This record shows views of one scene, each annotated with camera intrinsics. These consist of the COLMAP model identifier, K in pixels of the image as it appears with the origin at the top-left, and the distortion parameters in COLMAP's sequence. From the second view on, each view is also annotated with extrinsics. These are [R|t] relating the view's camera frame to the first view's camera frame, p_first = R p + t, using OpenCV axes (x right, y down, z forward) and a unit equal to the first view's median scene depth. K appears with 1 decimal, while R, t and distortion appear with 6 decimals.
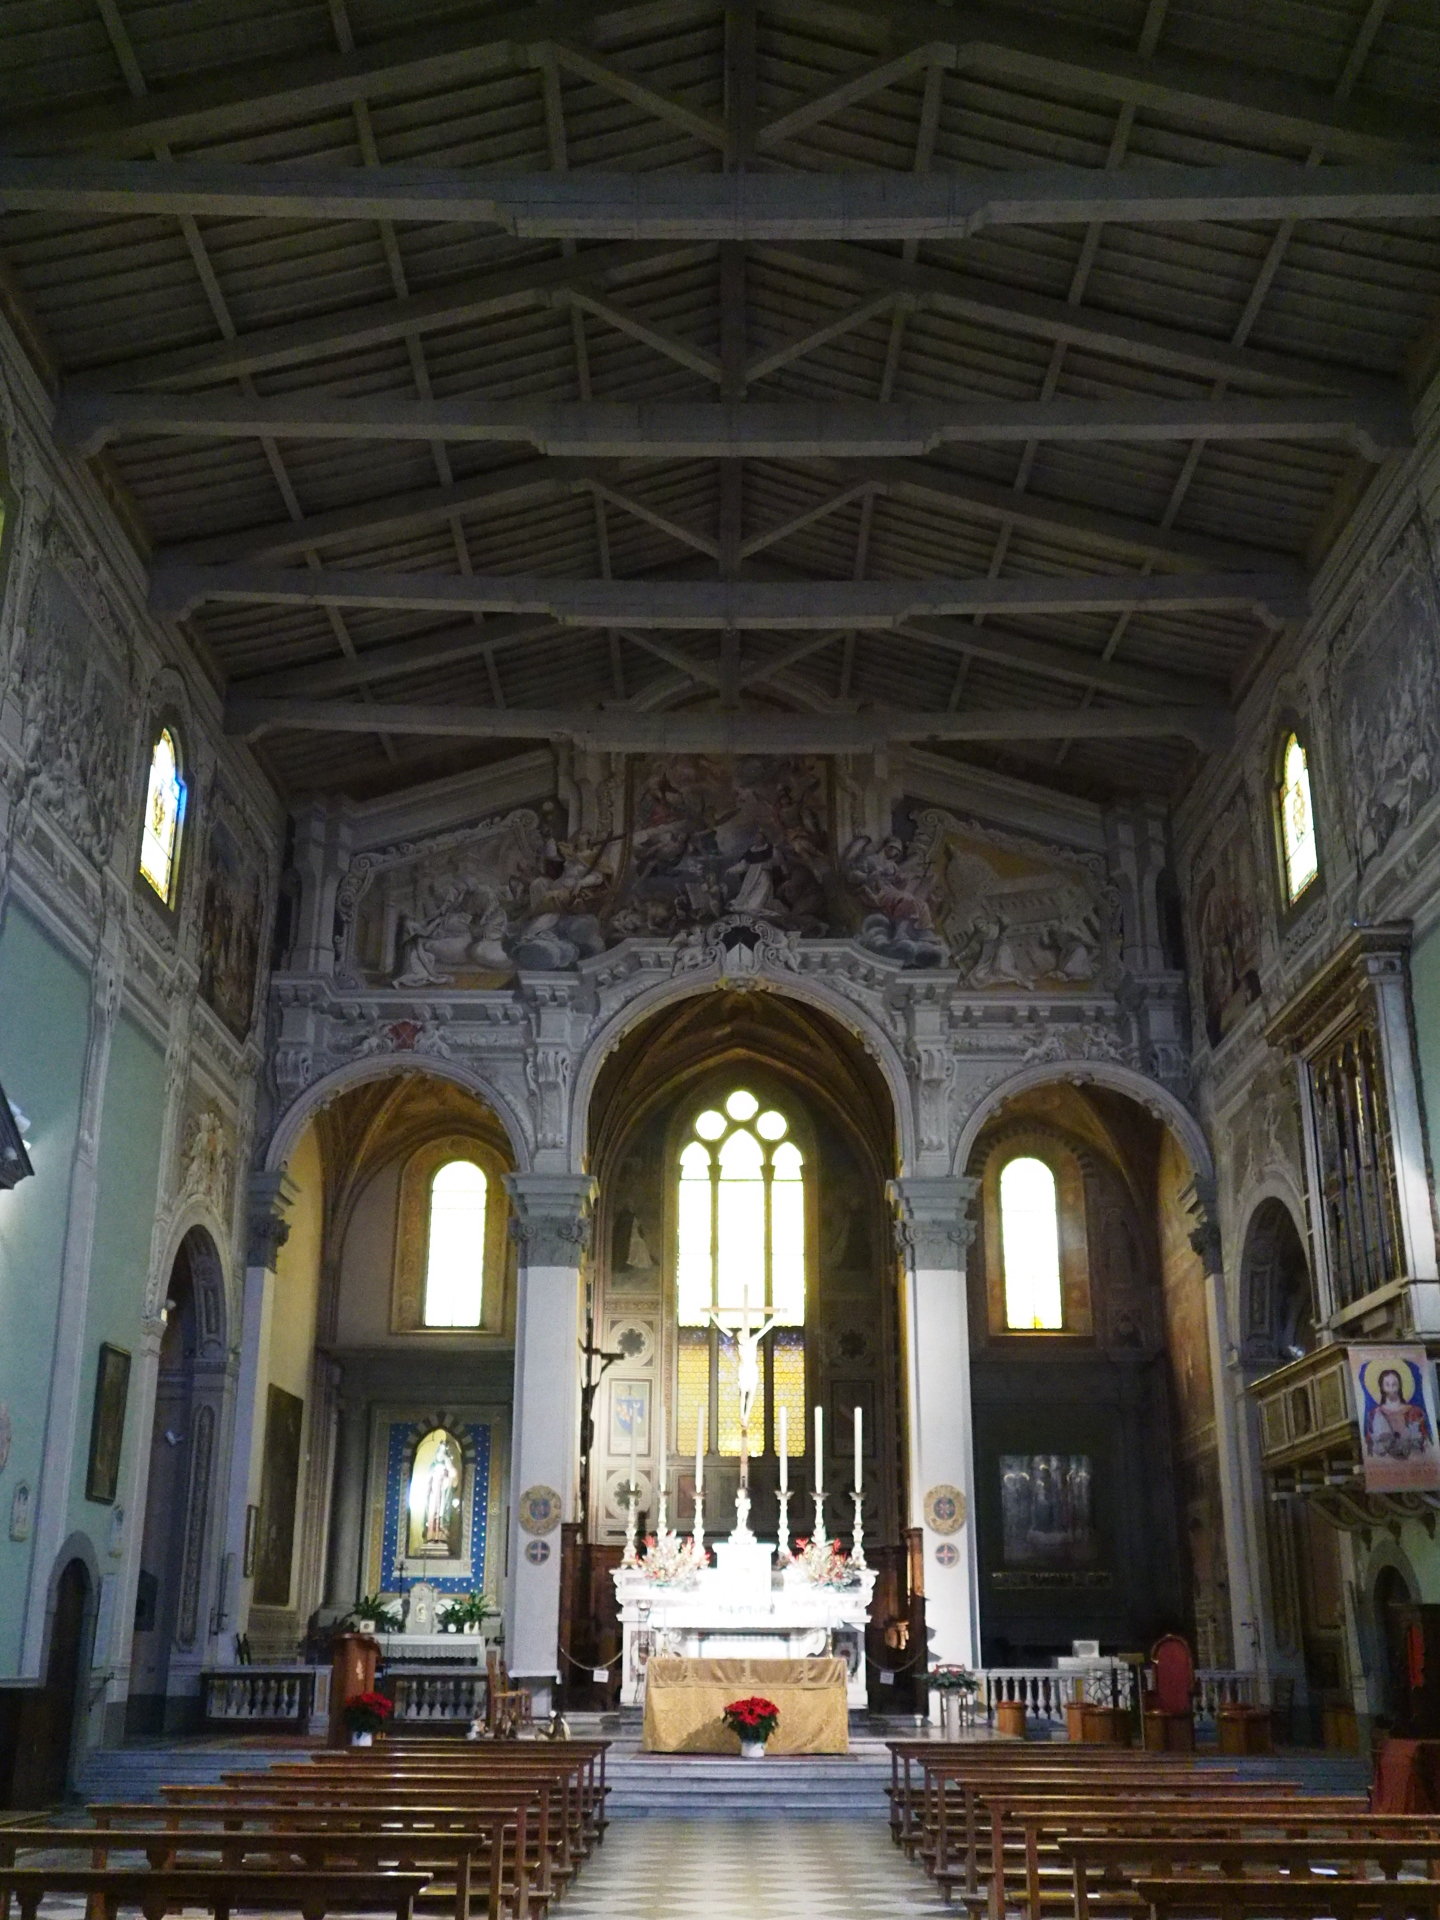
lens RADIAL K [[1947.2, 0, 719.2], [0, 1947.2, 958.7], [0, 0, 1]] dist [-0.006766, 0.000000]
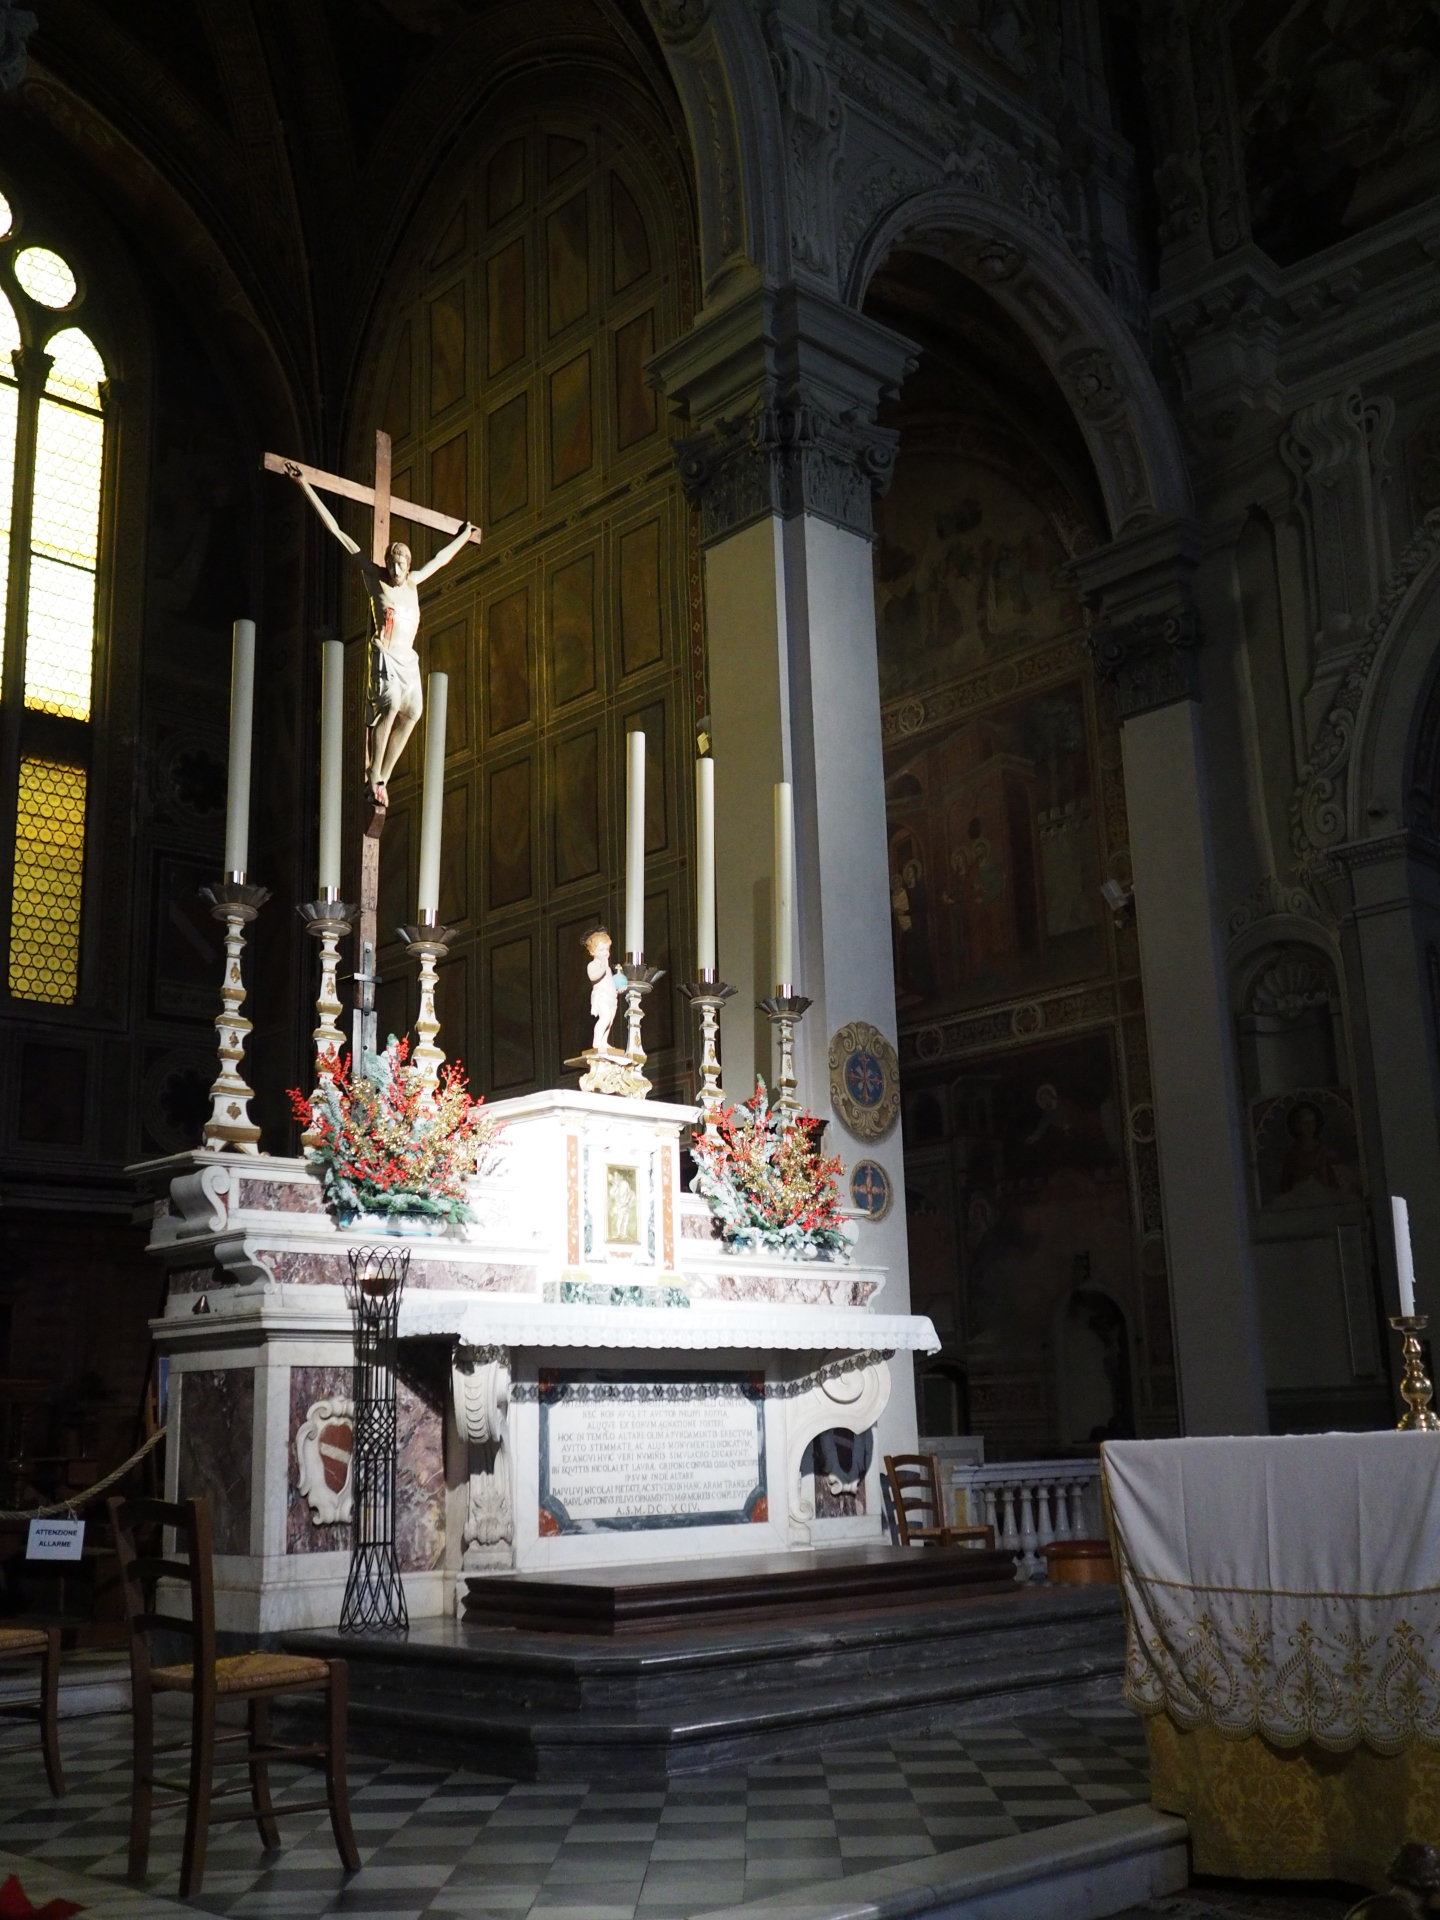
lens RADIAL K [[1947.2, 0, 721.7], [0, 1947.2, 964.0], [0, 0, 1]] dist [-0.006766, 0.000000]
pose [[0.721961, 0.140024, 0.677618, -0.179960], [-0.206425, 0.978301, 0.017775, 0.258920], [-0.660425, -0.152710, 0.735199, 0.730264]]
